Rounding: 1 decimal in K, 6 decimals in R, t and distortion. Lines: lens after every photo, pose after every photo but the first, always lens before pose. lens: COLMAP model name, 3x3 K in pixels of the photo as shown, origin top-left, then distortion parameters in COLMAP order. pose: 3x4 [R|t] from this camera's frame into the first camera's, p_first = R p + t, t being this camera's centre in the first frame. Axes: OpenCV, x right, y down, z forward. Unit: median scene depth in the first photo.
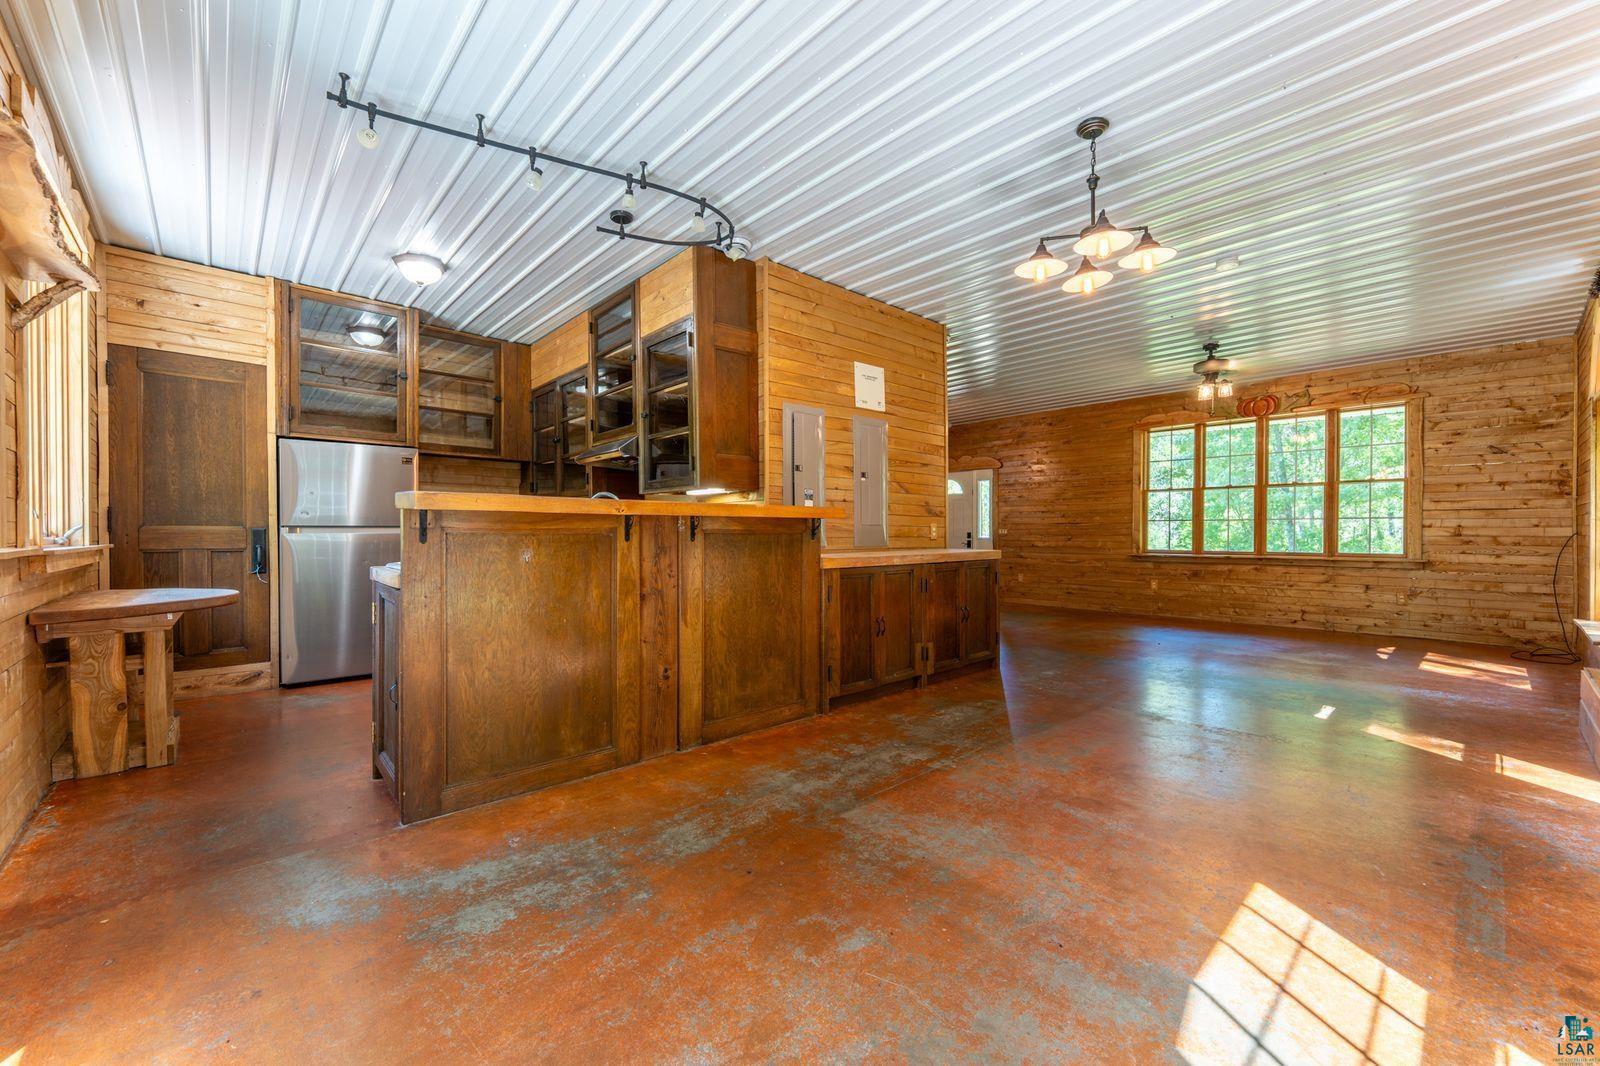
lens RADIAL K [[630.6, 0, 819.3], [0, 630.6, 542.2], [0, 0, 1]] dist [0.000150, -0.000025]
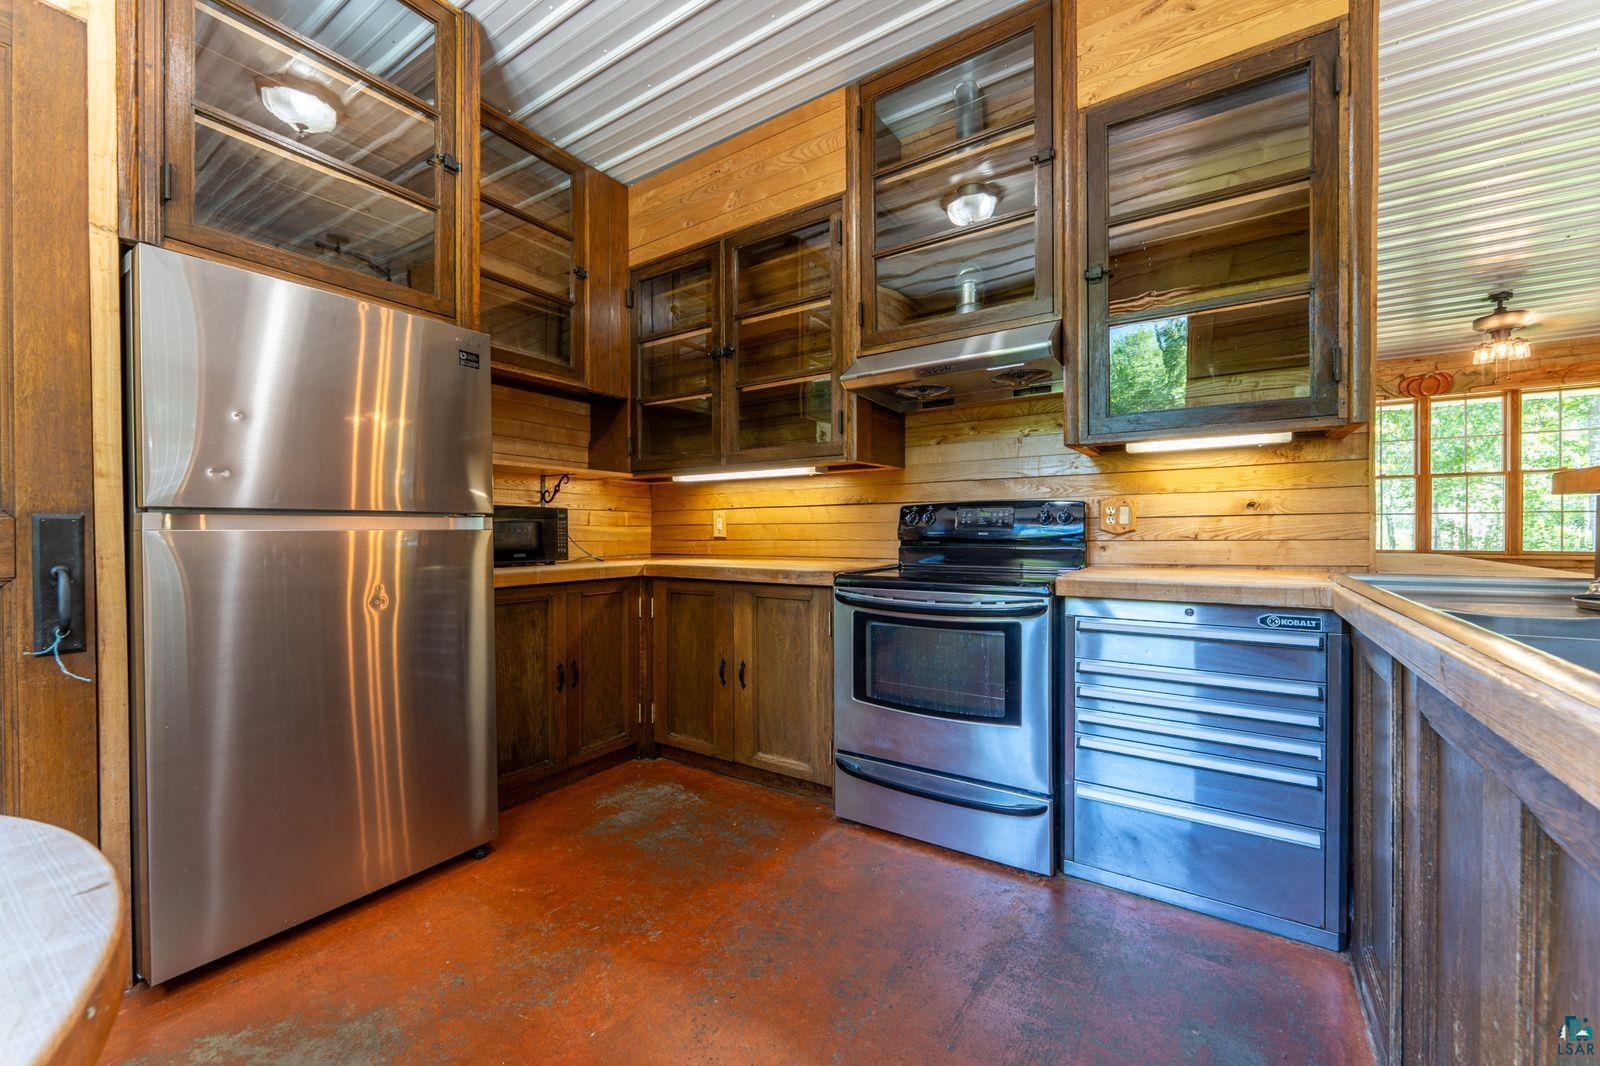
lens RADIAL K [[625.6, 0, 805.4], [0, 625.6, 537.7], [0, 0, 1]] dist [-0.000193, -0.000033]
pose [[0.972073, -0.005705, 0.234608, -0.425386], [0.007357, 0.999954, -0.006169, -0.003652], [-0.234562, 0.007723, 0.972071, 0.430005]]
